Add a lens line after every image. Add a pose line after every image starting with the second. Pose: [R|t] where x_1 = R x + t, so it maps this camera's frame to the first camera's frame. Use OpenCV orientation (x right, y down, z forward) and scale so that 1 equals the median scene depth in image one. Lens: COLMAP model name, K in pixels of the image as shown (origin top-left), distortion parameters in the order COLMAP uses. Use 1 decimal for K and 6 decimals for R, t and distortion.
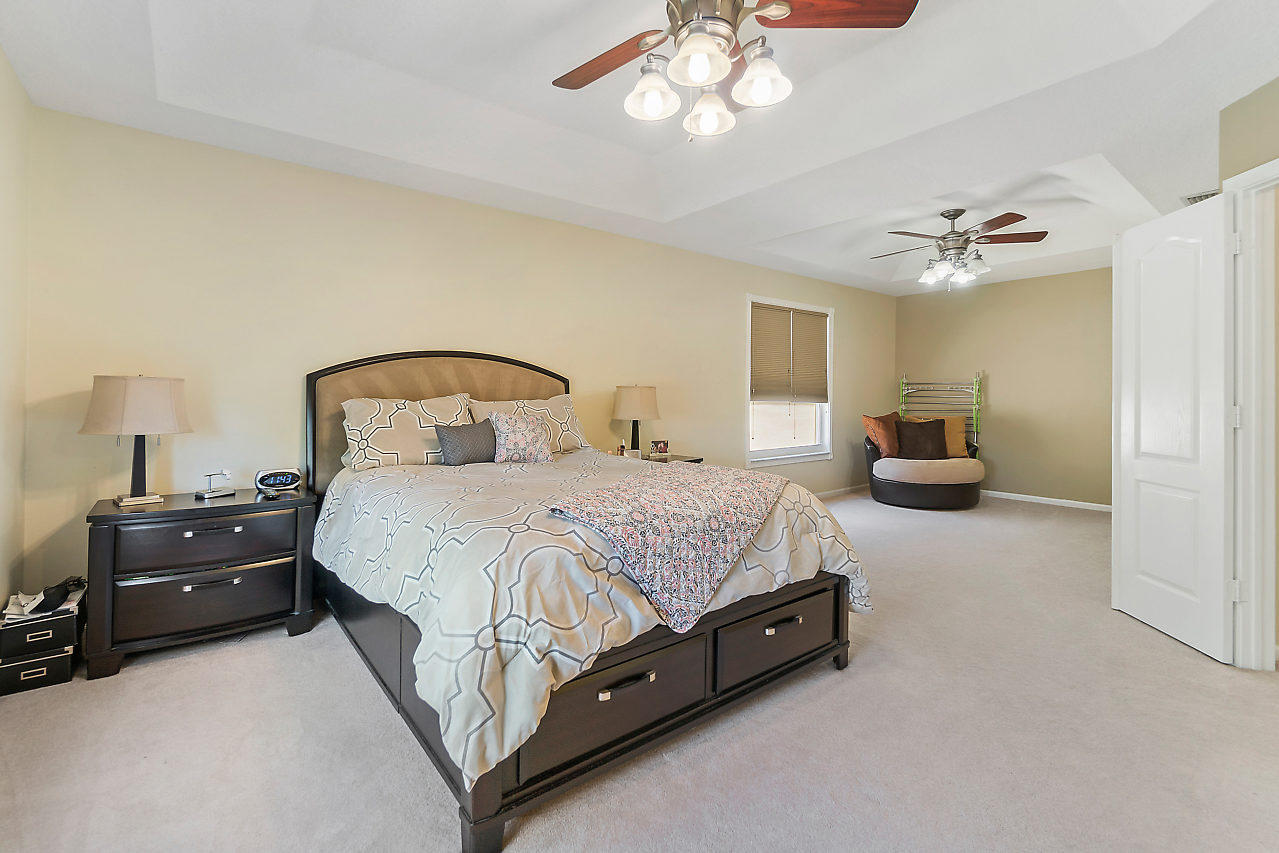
lens RADIAL K [[541.6, 0, 642.2], [0, 541.6, 395.0], [0, 0, 1]] dist [0.000300, -0.000006]
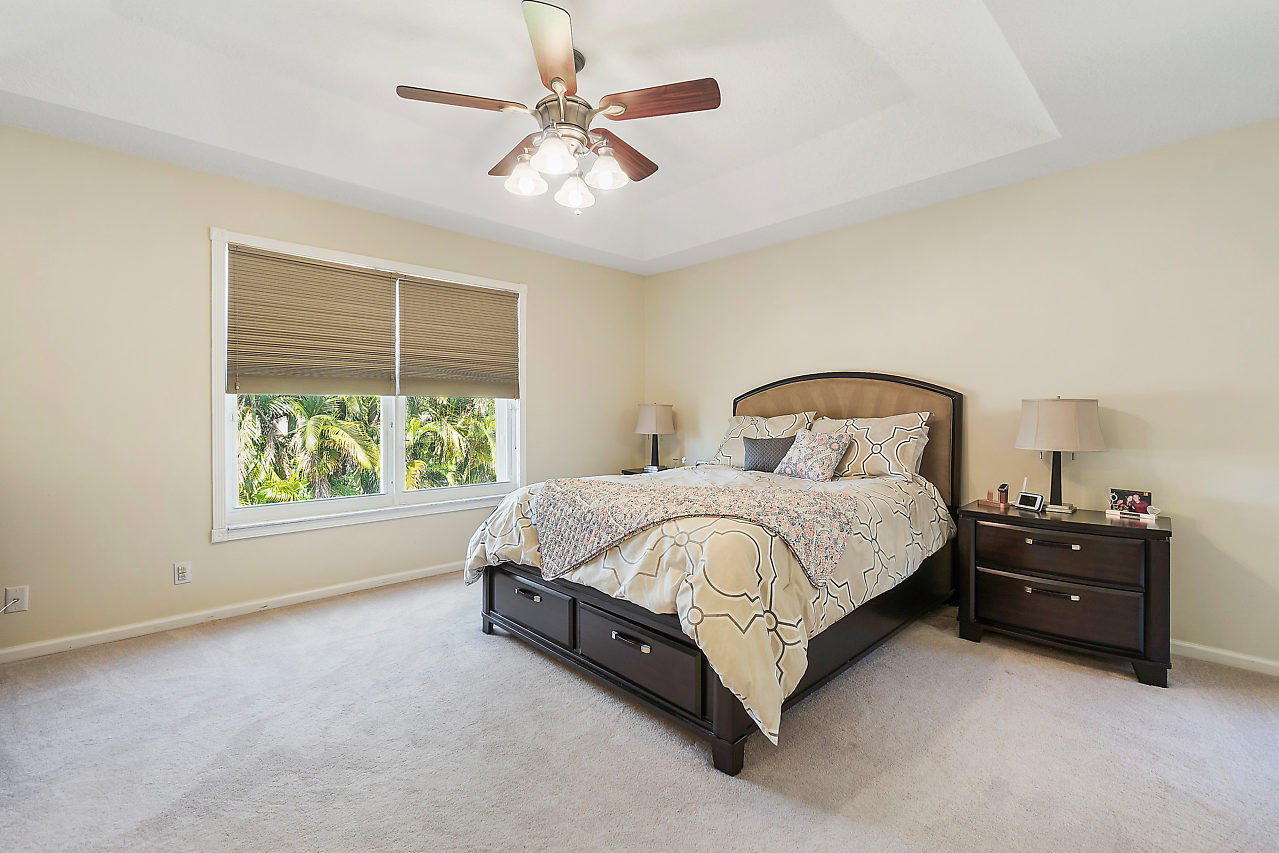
lens RADIAL K [[551.3, 0, 656.9], [0, 551.3, 419.9], [0, 0, 1]] dist [-0.000075, -0.000130]
pose [[0.101641, 0.011883, -0.994750, 0.708541], [-0.000277, 0.999929, 0.011916, 0.000982], [0.994821, -0.000936, 0.101637, 0.523740]]
